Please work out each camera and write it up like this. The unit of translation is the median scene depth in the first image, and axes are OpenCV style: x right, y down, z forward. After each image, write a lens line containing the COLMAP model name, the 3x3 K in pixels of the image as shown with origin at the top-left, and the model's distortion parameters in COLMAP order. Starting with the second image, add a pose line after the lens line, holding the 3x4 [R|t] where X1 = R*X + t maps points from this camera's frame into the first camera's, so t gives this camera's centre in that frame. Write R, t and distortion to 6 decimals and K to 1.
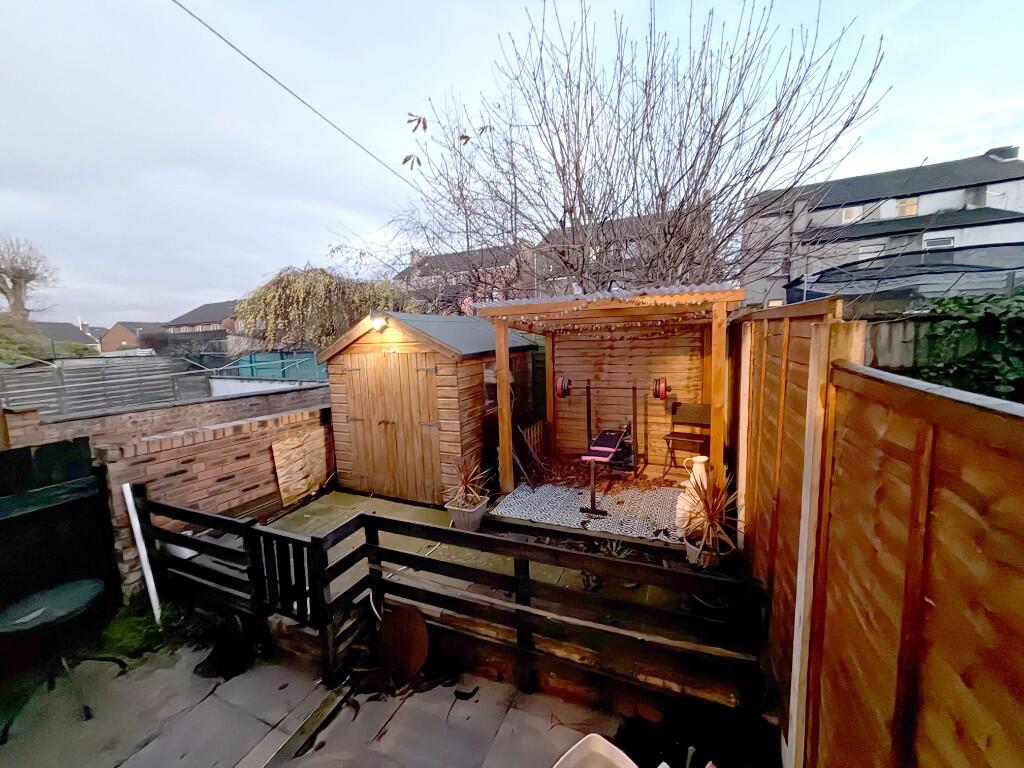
lens RADIAL K [[406.6, 0, 502.2], [0, 406.6, 383.8], [0, 0, 1]] dist [0.000197, -0.000193]
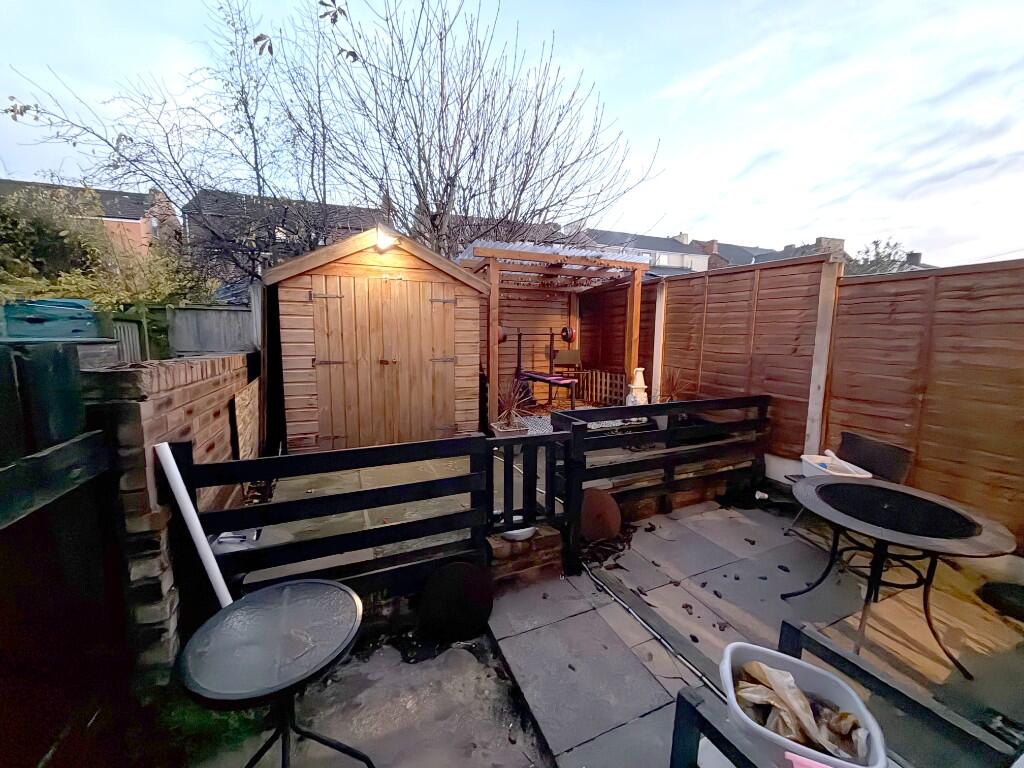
lens RADIAL K [[406.6, 0, 509.6], [0, 406.6, 382.7], [0, 0, 1]] dist [0.000197, -0.000193]
pose [[0.669324, -0.047634, 0.741442, -0.762482], [0.050660, 0.998546, 0.018420, 0.139266], [-0.741242, 0.025232, 0.670764, 0.250747]]
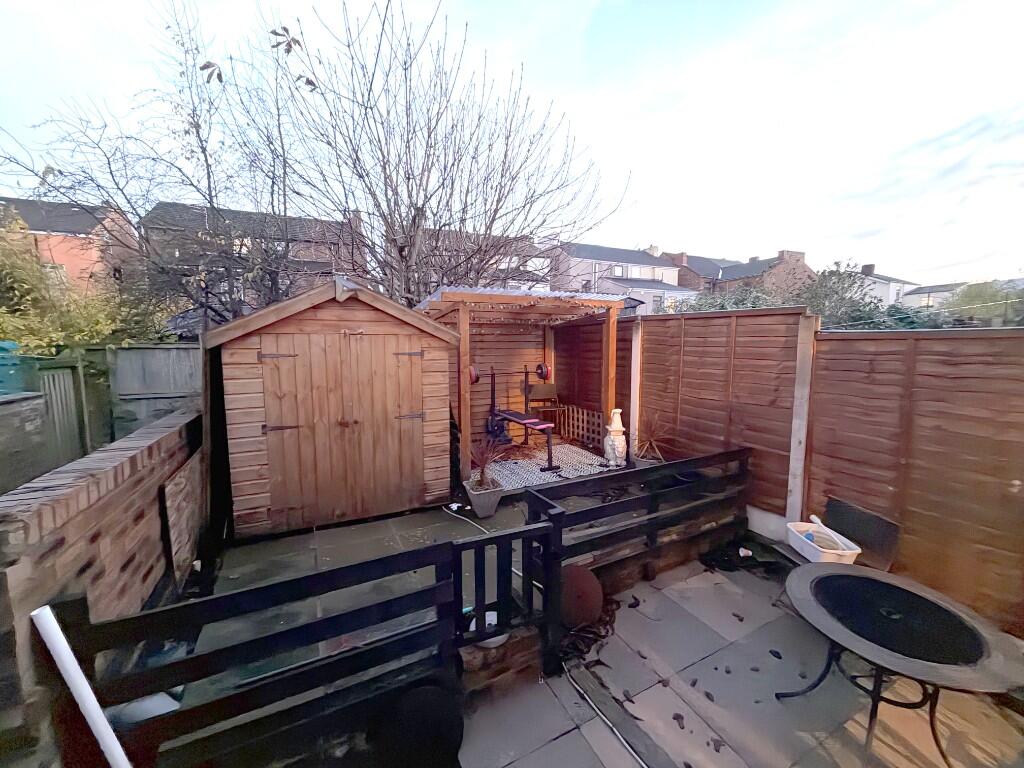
lens RADIAL K [[406.6, 0, 509.8], [0, 406.6, 383.1], [0, 0, 1]] dist [0.000197, -0.000193]
pose [[0.625379, -0.045436, 0.778997, -0.710470], [0.068880, 0.997621, 0.002890, 0.038708], [-0.777275, 0.051851, 0.627021, 0.274445]]
